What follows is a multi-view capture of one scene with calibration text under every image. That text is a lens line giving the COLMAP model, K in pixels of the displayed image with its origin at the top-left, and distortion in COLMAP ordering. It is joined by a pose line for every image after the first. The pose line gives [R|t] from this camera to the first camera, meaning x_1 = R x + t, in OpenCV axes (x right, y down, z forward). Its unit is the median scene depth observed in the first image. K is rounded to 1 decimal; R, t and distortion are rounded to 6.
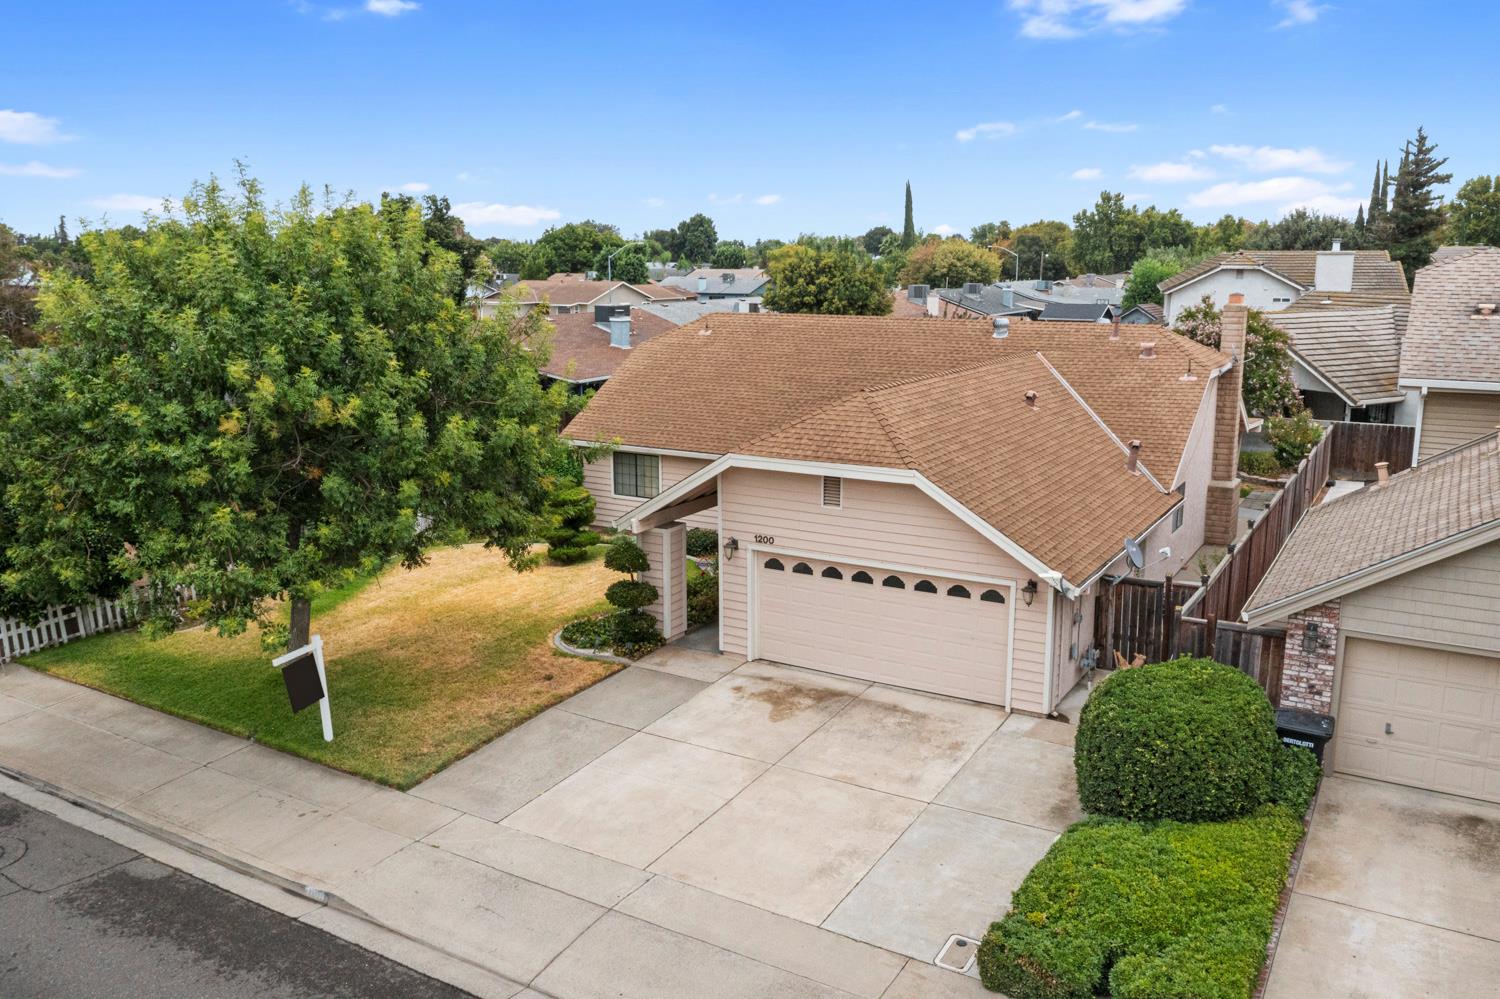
lens RADIAL K [[1191.2, 0, 757.6], [0, 1191.2, 494.1], [0, 0, 1]] dist [-0.016541, 0.006973]
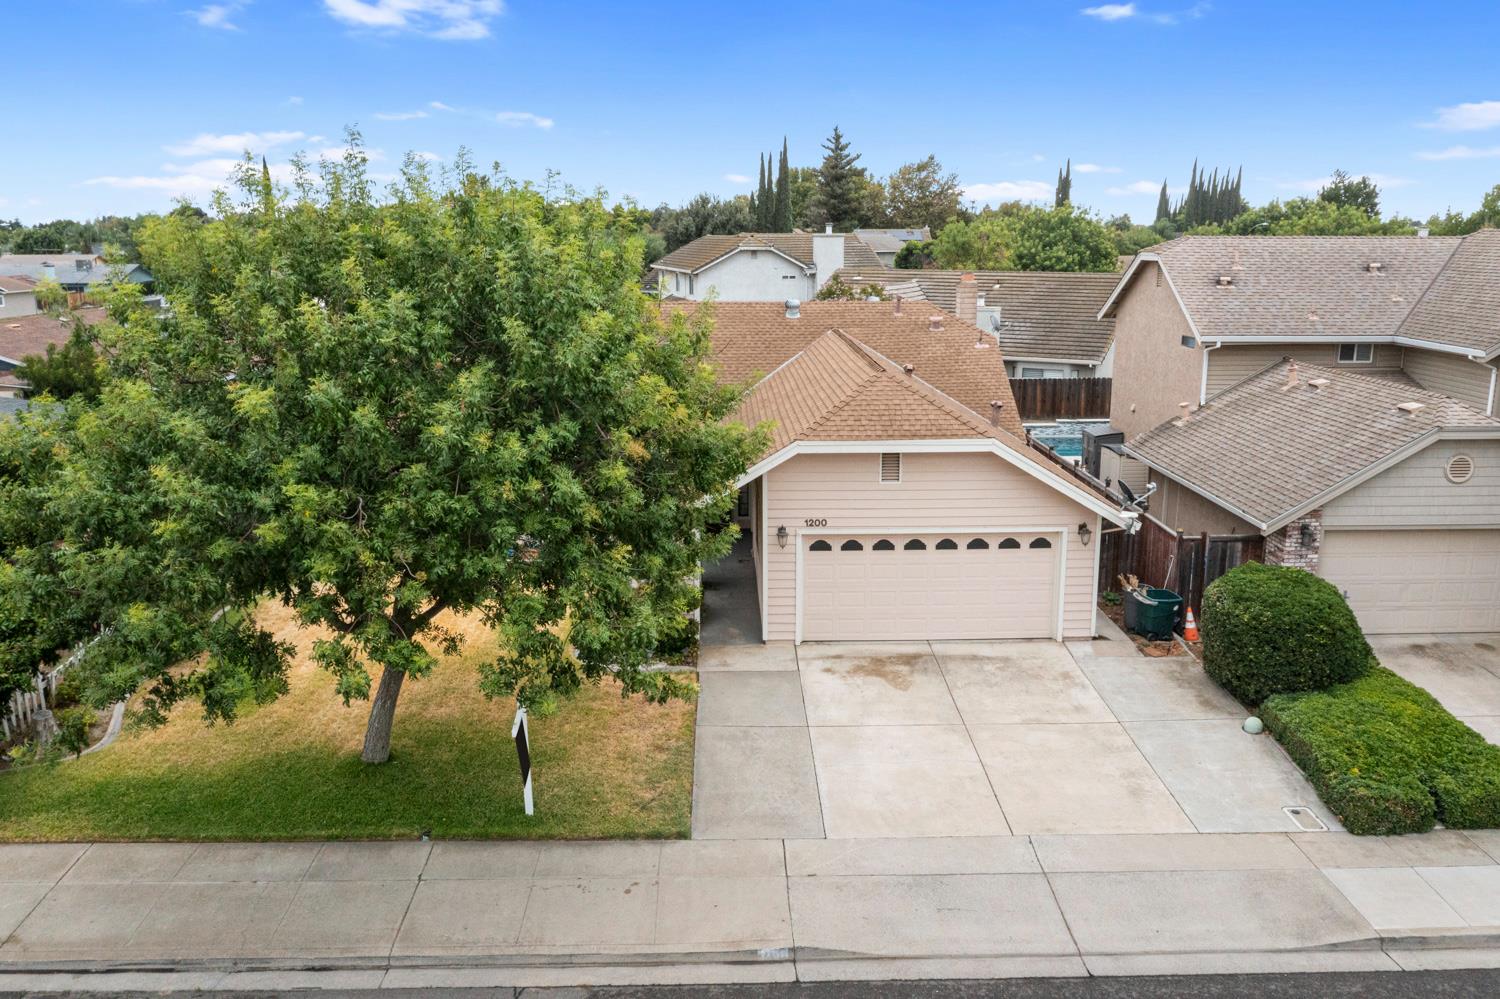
lens RADIAL K [[1191.2, 0, 757.6], [0, 1191.2, 494.1], [0, 0, 1]] dist [-0.016541, 0.006973]
pose [[0.845314, -0.114979, 0.521751, -0.613435], [0.107154, 0.993211, 0.045270, -0.040820], [-0.523414, 0.017641, 0.851896, 0.171252]]
